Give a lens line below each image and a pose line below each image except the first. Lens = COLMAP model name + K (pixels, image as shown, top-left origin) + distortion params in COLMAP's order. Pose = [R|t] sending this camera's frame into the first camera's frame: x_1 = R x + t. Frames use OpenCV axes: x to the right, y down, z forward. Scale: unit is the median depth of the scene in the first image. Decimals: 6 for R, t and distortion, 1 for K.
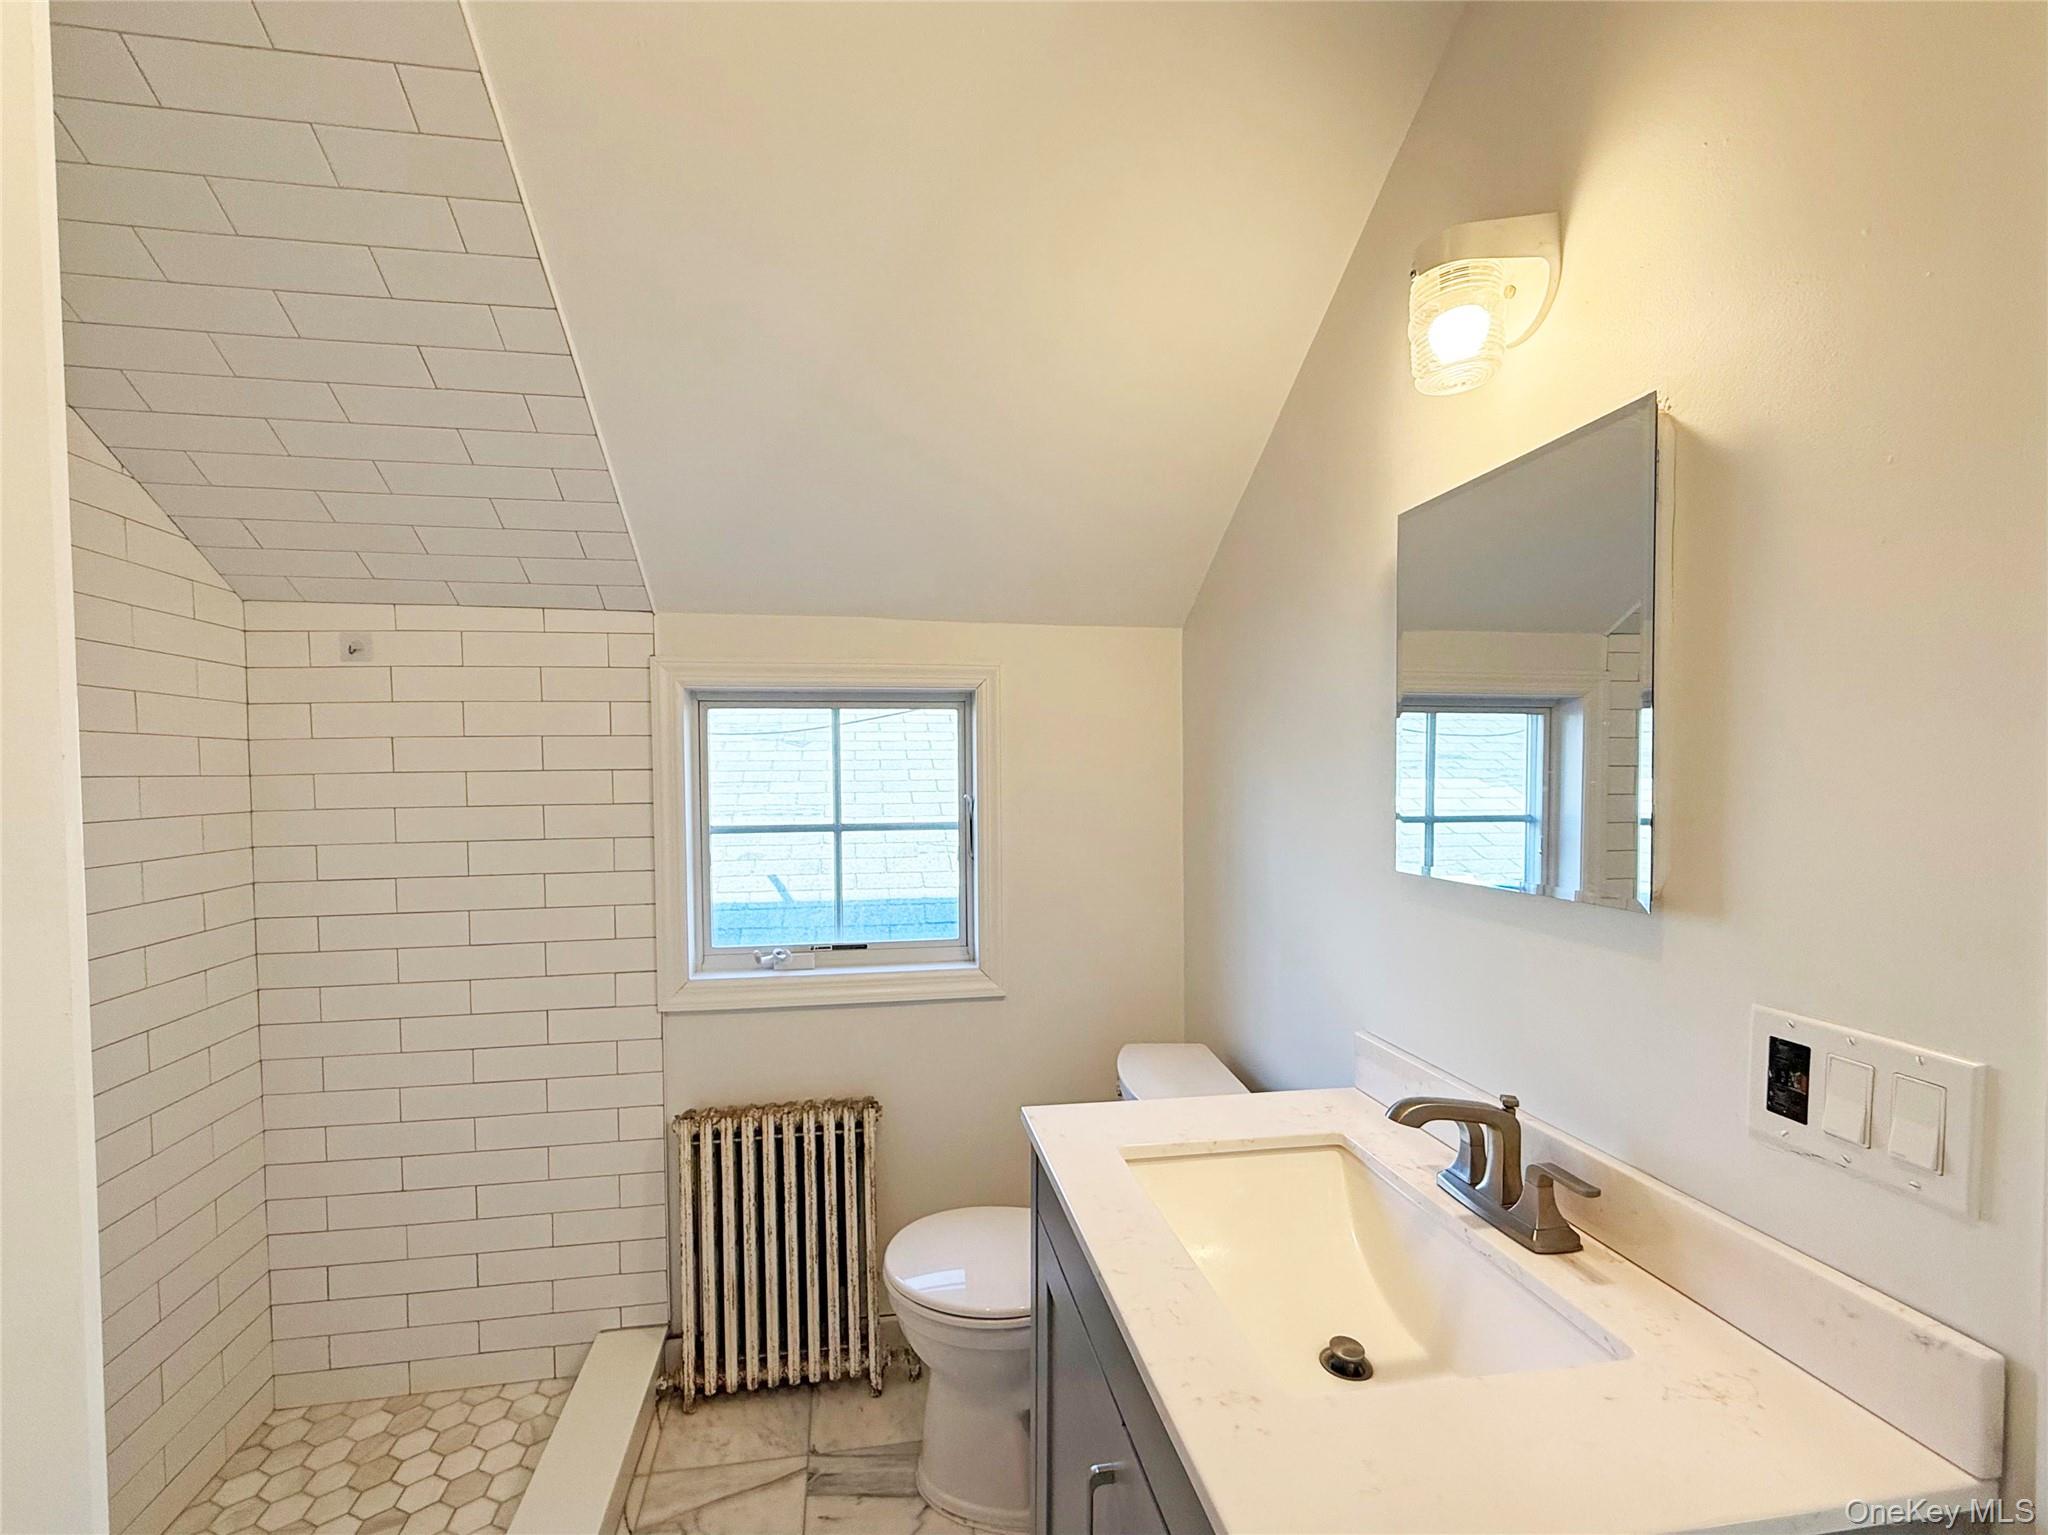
lens RADIAL K [[874.5, 0, 1014.2], [0, 874.5, 807.2], [0, 0, 1]] dist [-0.001469, -0.000518]
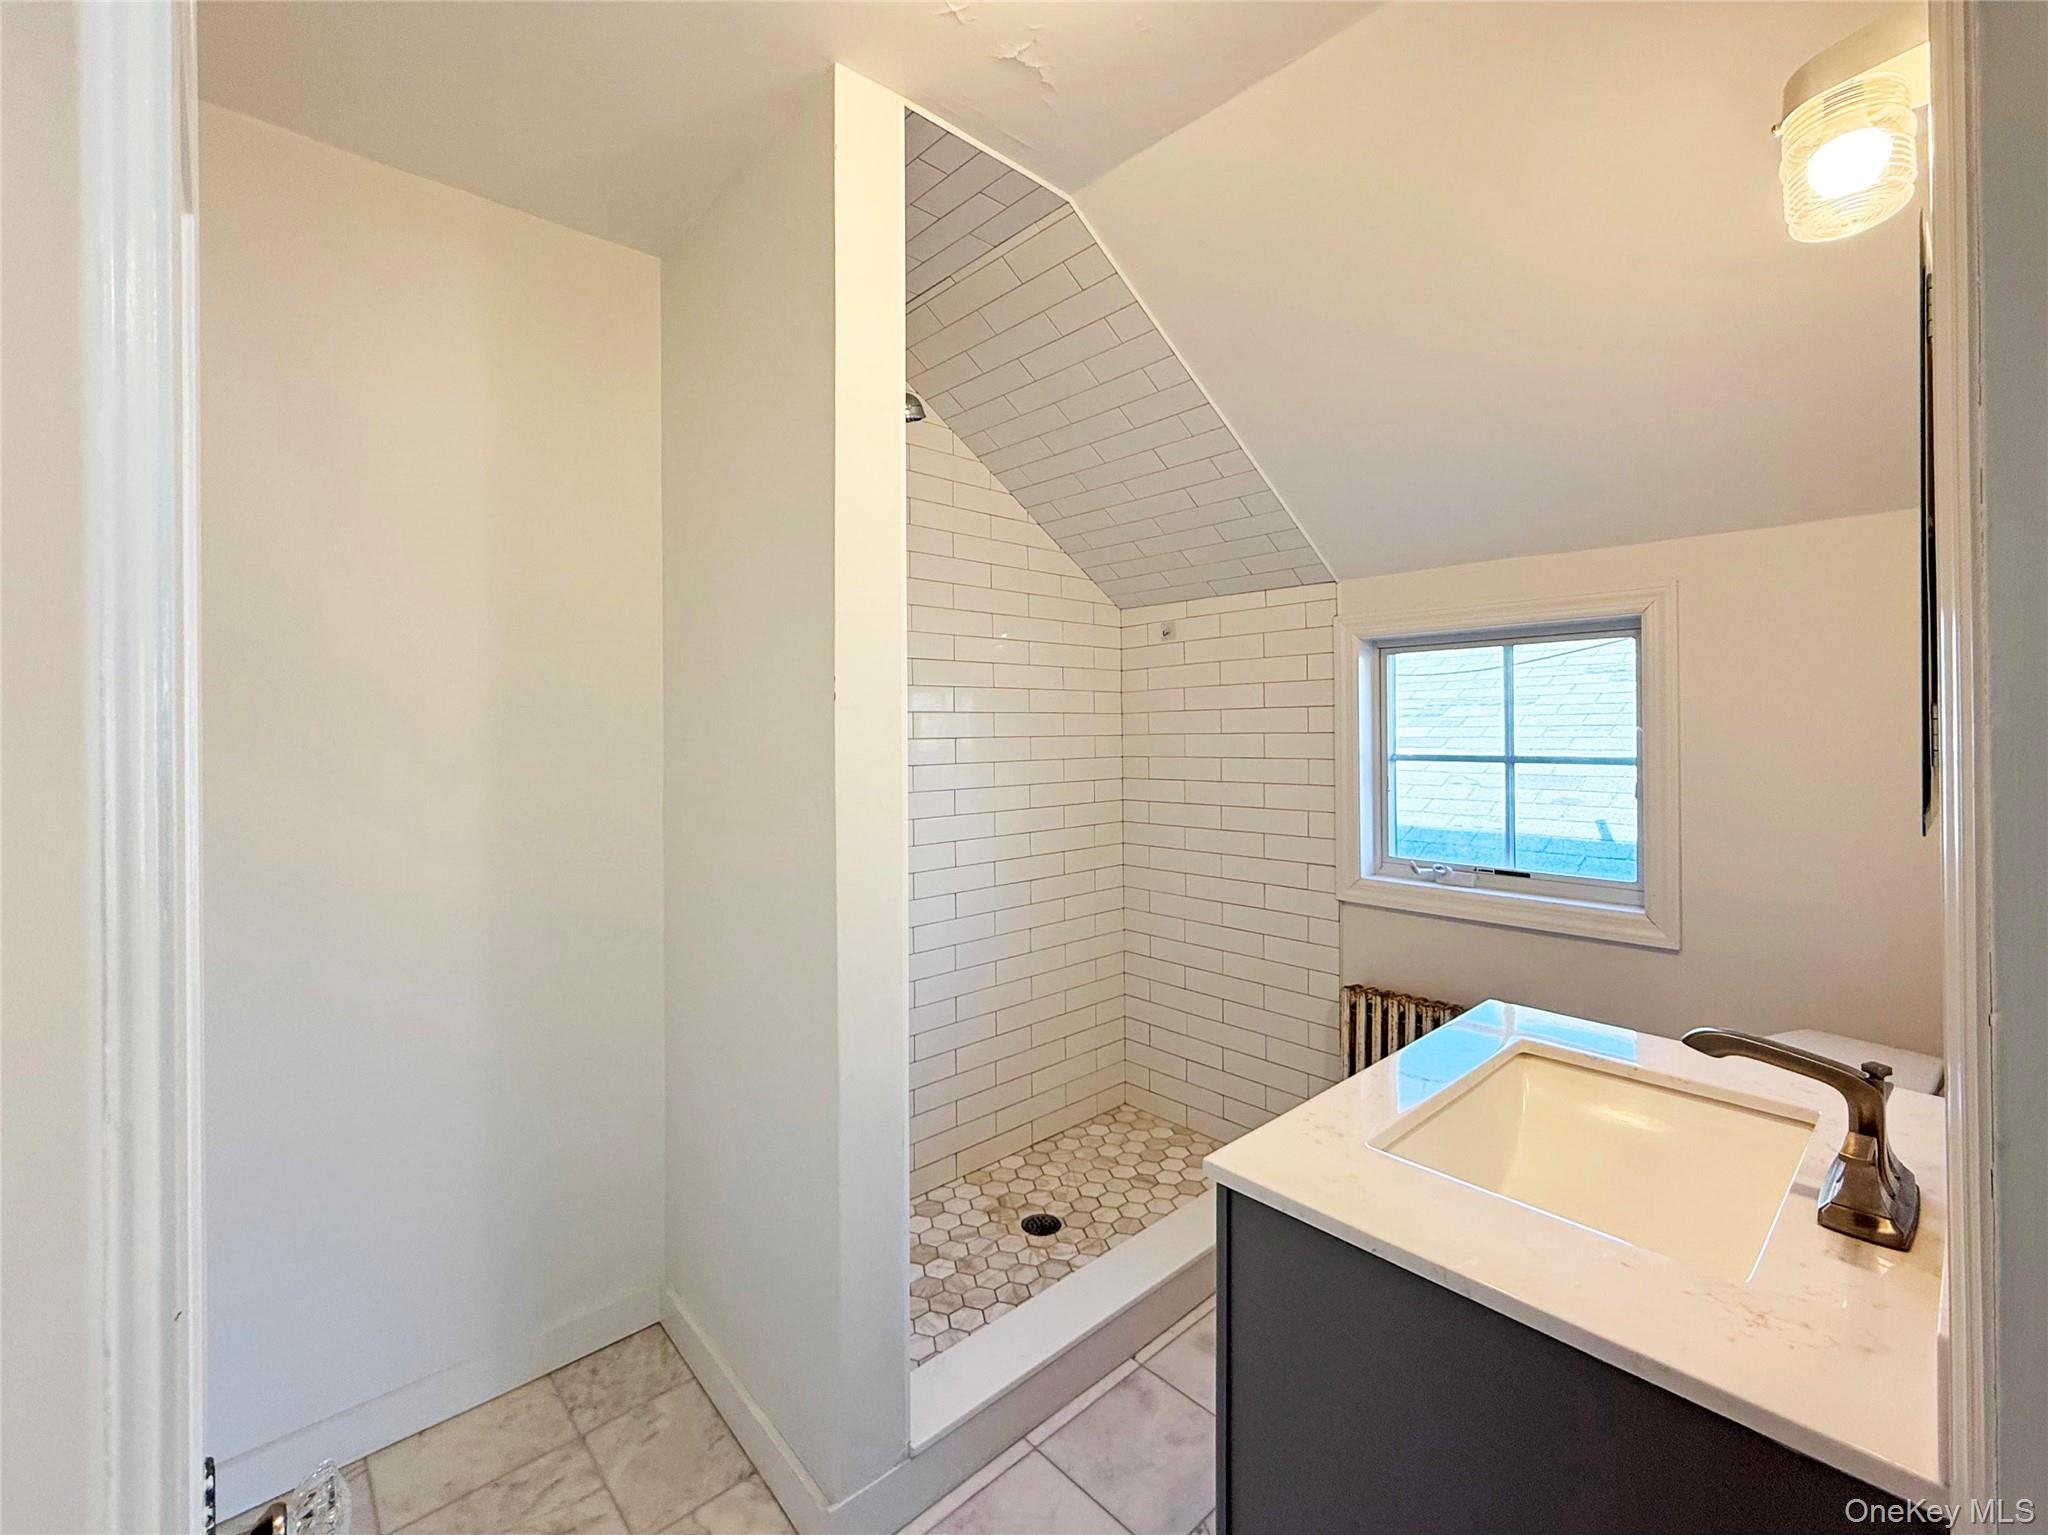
lens RADIAL K [[857.3, 0, 1015.4], [0, 857.3, 751.9], [0, 0, 1]] dist [0.000861, -0.000145]
pose [[0.543058, 0.025458, -0.839309, 0.368506], [-0.032211, 0.999436, 0.009474, 0.026091], [0.839077, 0.021890, 0.543572, -0.057846]]
